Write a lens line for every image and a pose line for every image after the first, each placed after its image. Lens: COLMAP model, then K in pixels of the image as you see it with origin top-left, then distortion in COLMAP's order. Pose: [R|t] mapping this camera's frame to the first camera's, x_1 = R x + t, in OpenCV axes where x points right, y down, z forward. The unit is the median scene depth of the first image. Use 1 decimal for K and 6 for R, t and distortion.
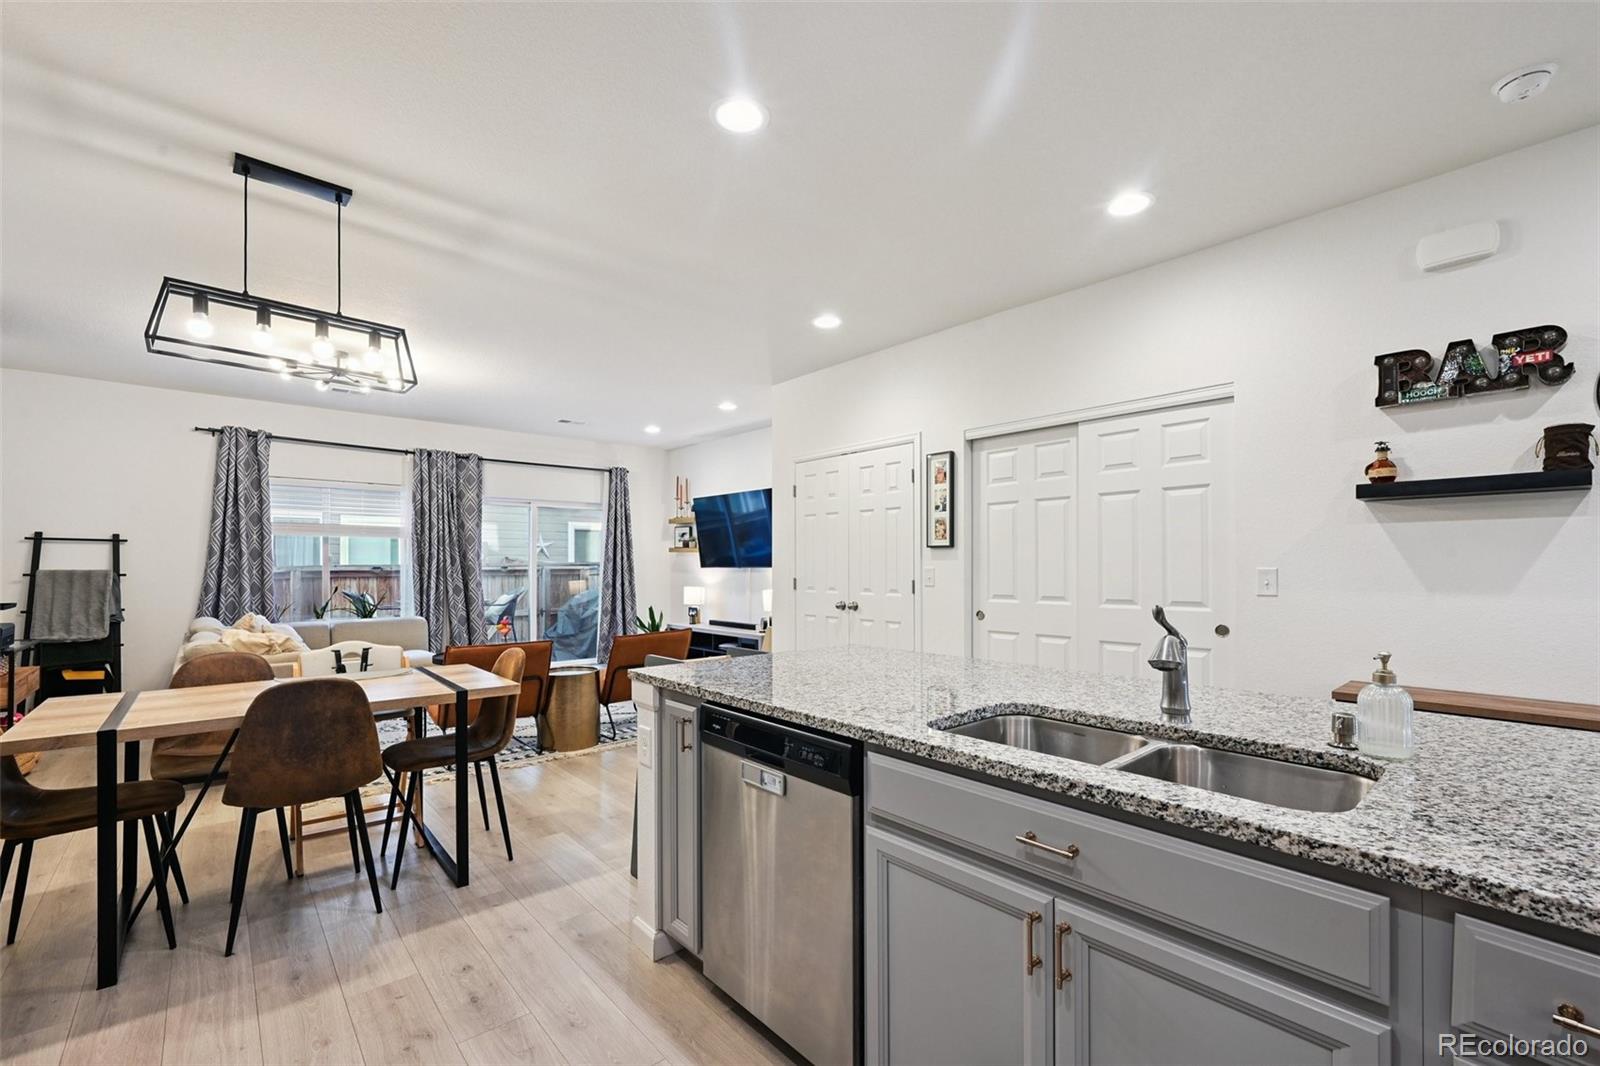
lens RADIAL K [[679.8, 0, 805.0], [0, 679.8, 565.5], [0, 0, 1]] dist [-0.001621, 0.000318]
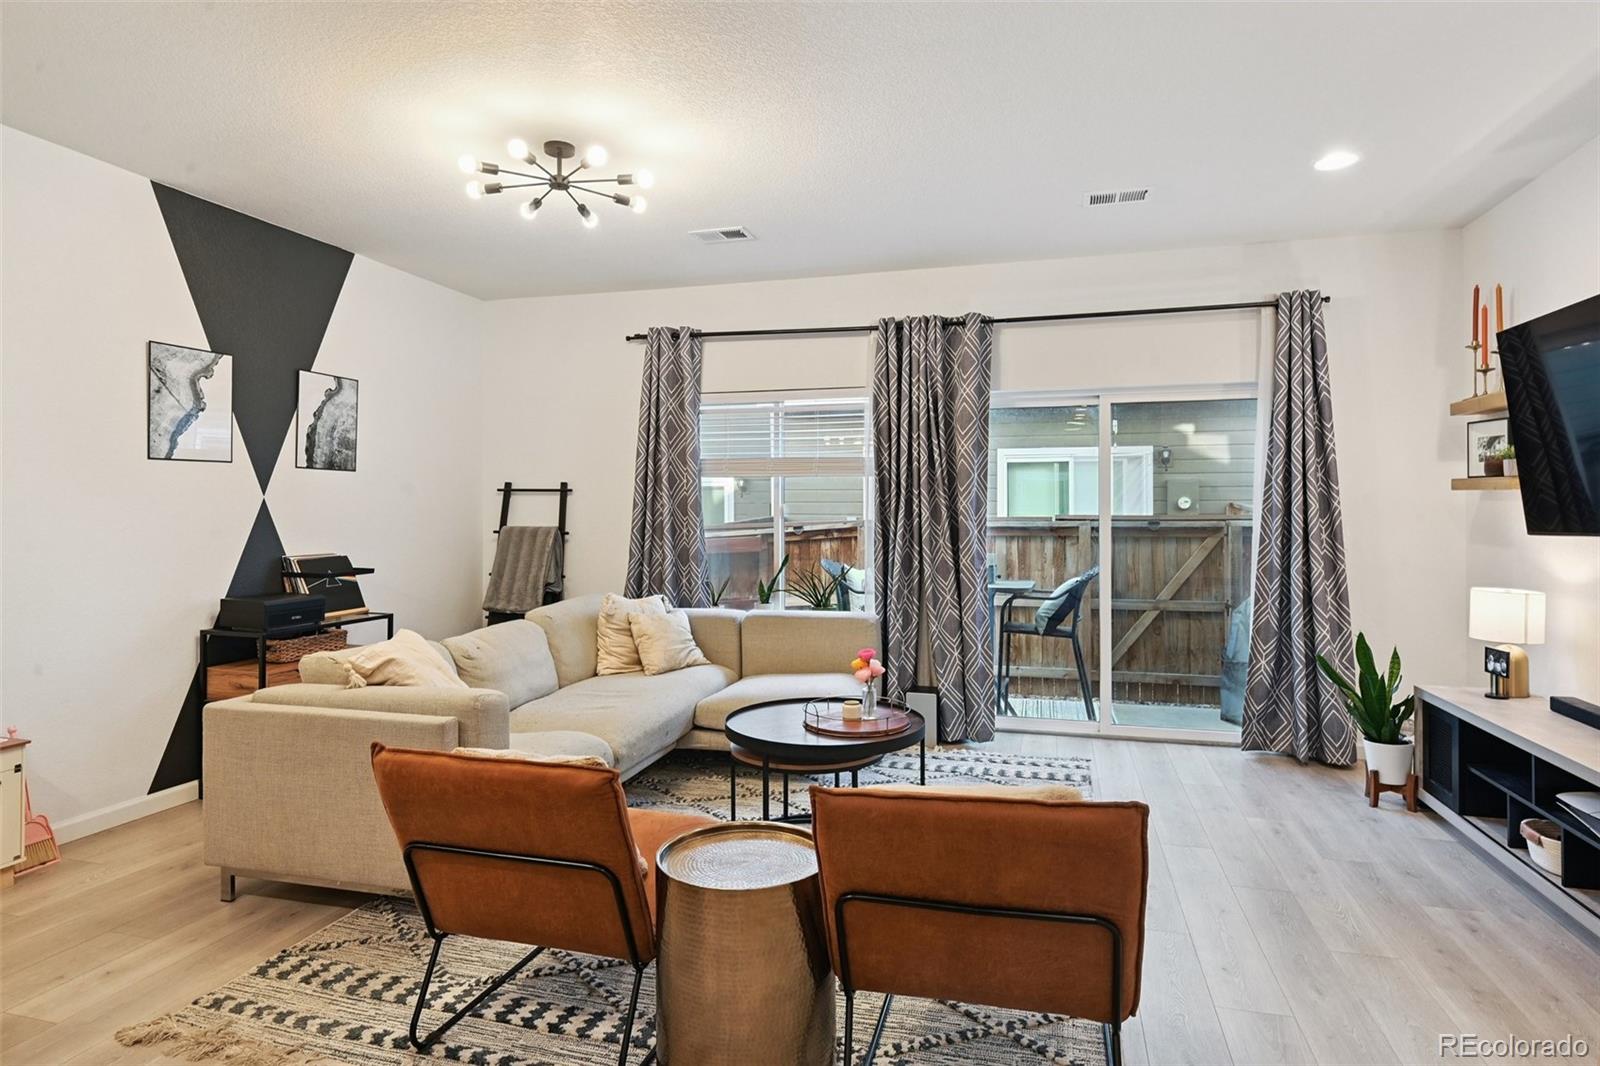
lens RADIAL K [[884.8, 0, 811.0], [0, 884.8, 505.9], [0, 0, 1]] dist [0.001836, -0.000579]
pose [[0.546598, -0.005568, -0.837377, 0.022772], [-0.000844, 0.999974, -0.007200, -0.008573], [0.837395, 0.004642, 0.546579, 0.516319]]
